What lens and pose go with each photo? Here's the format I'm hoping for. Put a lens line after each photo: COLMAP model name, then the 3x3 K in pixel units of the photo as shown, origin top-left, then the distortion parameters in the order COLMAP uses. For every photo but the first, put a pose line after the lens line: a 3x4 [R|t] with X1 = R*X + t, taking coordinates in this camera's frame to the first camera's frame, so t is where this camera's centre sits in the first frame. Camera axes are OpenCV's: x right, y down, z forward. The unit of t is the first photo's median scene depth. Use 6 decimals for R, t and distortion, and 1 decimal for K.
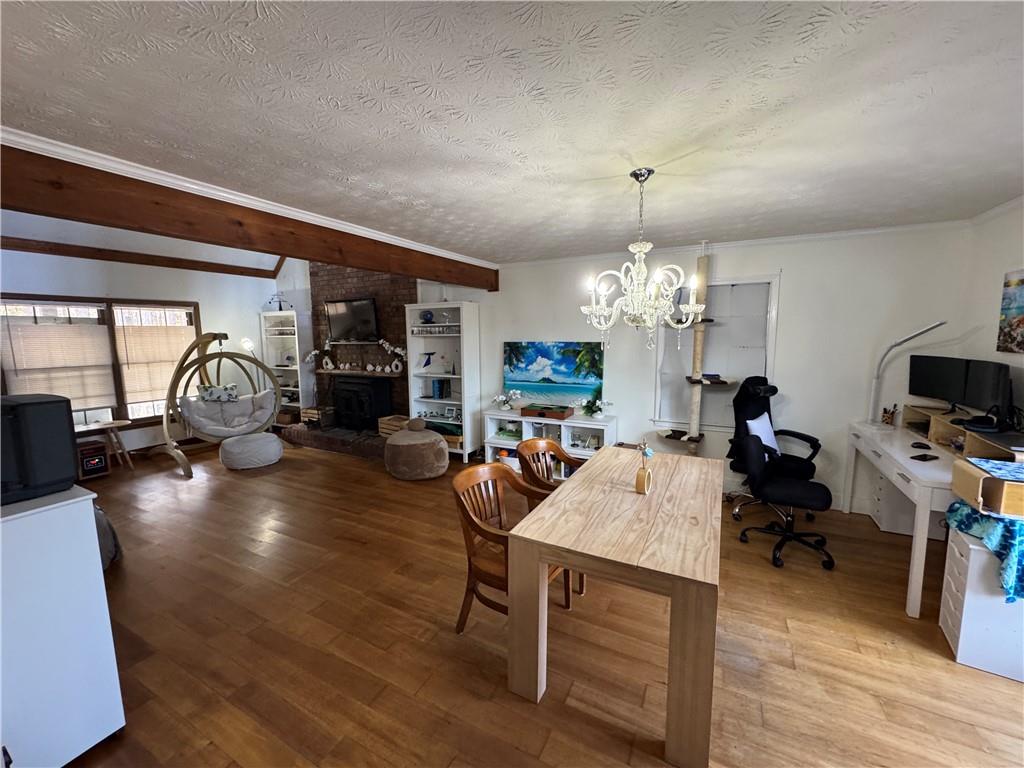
lens RADIAL K [[410.1, 0, 510.9], [0, 410.1, 385.9], [0, 0, 1]] dist [-0.003182, -0.000155]
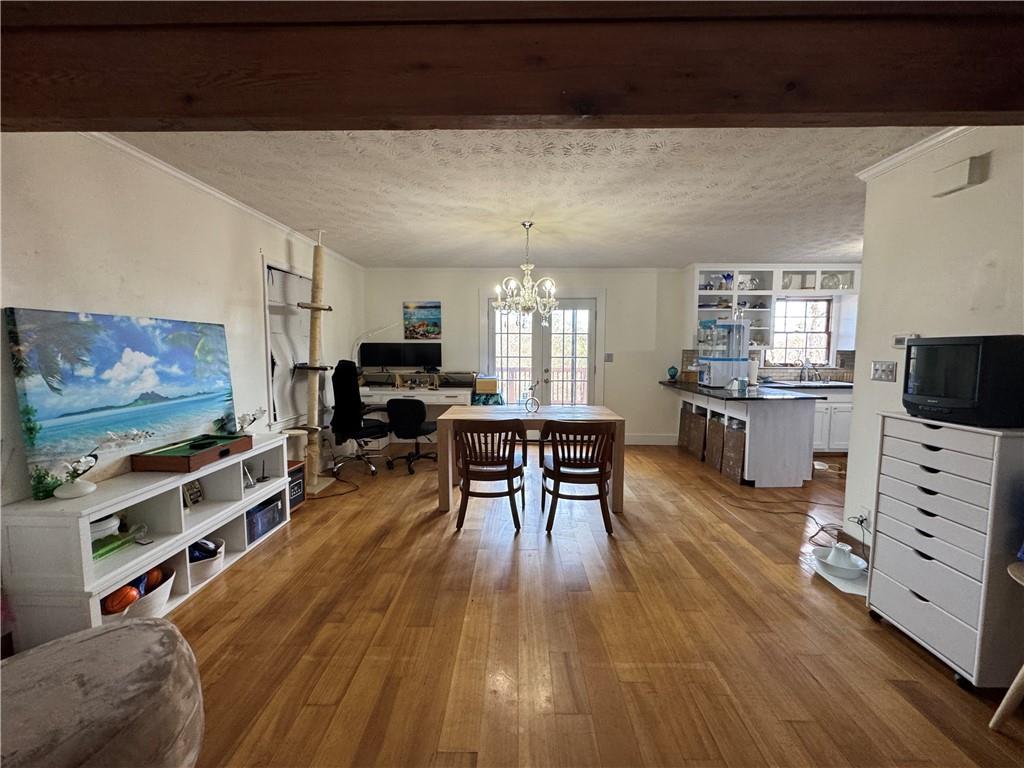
lens RADIAL K [[410.1, 0, 508.2], [0, 410.1, 386.1], [0, 0, 1]] dist [-0.003182, -0.000155]
pose [[-0.441934, -0.073921, 0.893996, -0.523331], [0.118489, 0.983056, 0.139858, -0.043886], [-0.889188, 0.167737, -0.425688, 0.822538]]
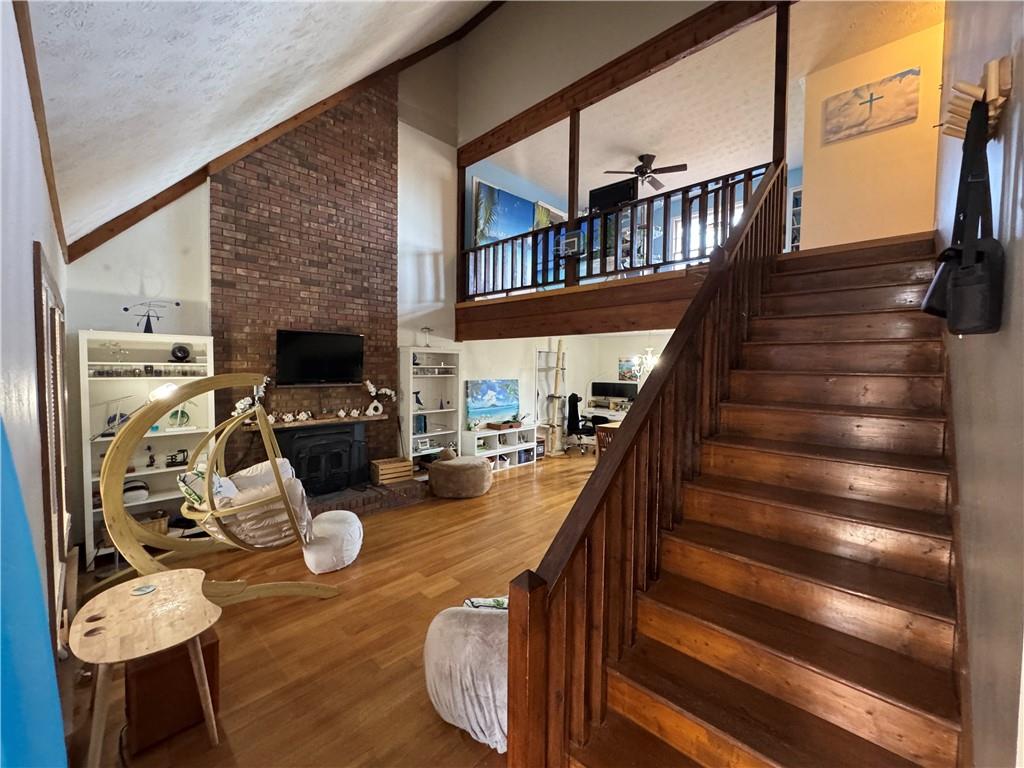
lens RADIAL K [[410.1, 0, 508.4], [0, 410.1, 385.2], [0, 0, 1]] dist [-0.003182, -0.000155]
pose [[0.277617, -0.029049, 0.960252, -1.313904], [0.109778, 0.993955, -0.001669, -0.078399], [-0.954399, 0.105878, 0.279128, 0.522410]]
